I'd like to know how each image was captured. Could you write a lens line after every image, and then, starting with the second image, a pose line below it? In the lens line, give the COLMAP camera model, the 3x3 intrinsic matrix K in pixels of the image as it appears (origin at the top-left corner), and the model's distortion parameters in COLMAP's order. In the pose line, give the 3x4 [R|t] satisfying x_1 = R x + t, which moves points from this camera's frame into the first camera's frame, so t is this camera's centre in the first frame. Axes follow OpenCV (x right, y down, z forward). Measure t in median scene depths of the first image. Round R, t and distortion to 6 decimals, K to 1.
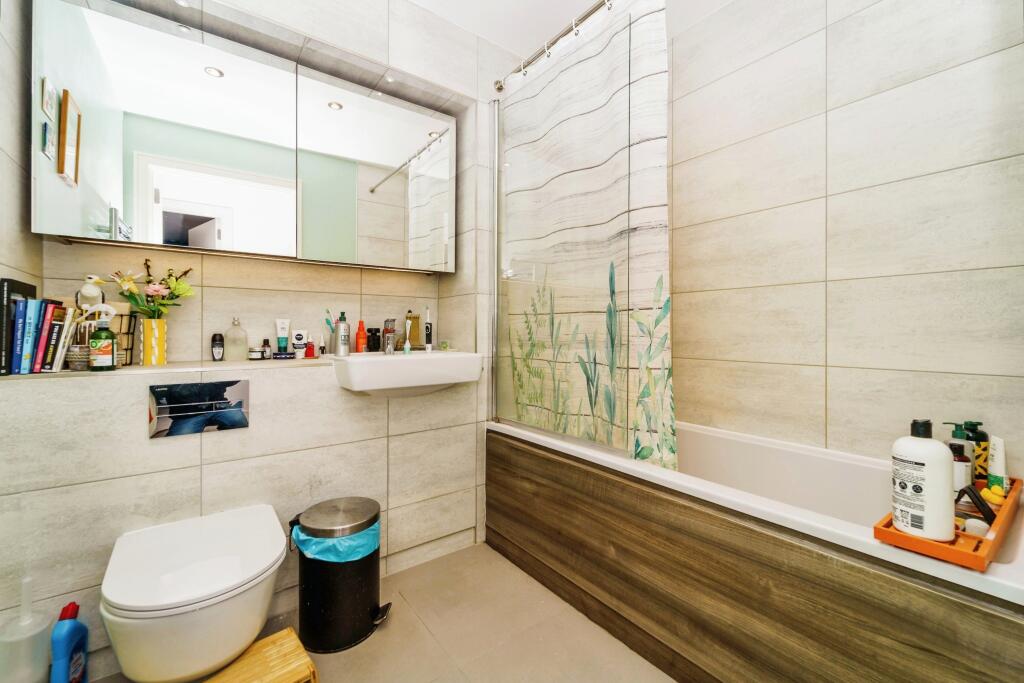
lens RADIAL K [[407.2, 0, 510.3], [0, 407.2, 336.6], [0, 0, 1]] dist [0.000513, -0.000631]
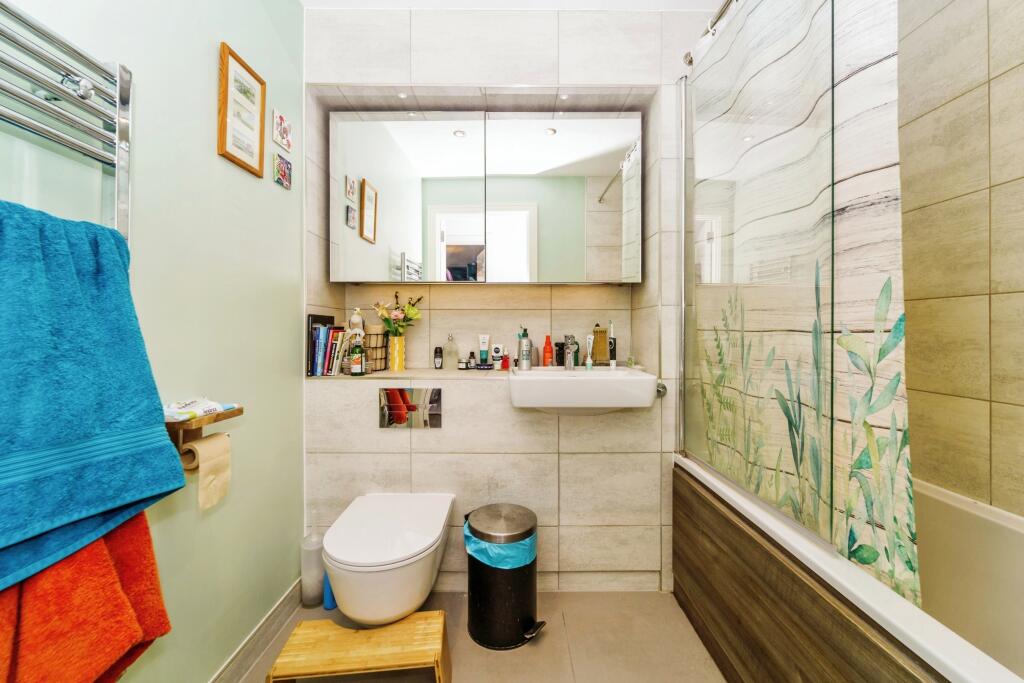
lens RADIAL K [[407.2, 0, 510.3], [0, 407.2, 336.6], [0, 0, 1]] dist [0.000513, -0.000631]
pose [[0.813729, 0.006282, -0.581210, 0.198420], [-0.008677, 0.999961, -0.001341, -0.042377], [0.581180, 0.006134, 0.813752, 0.121155]]
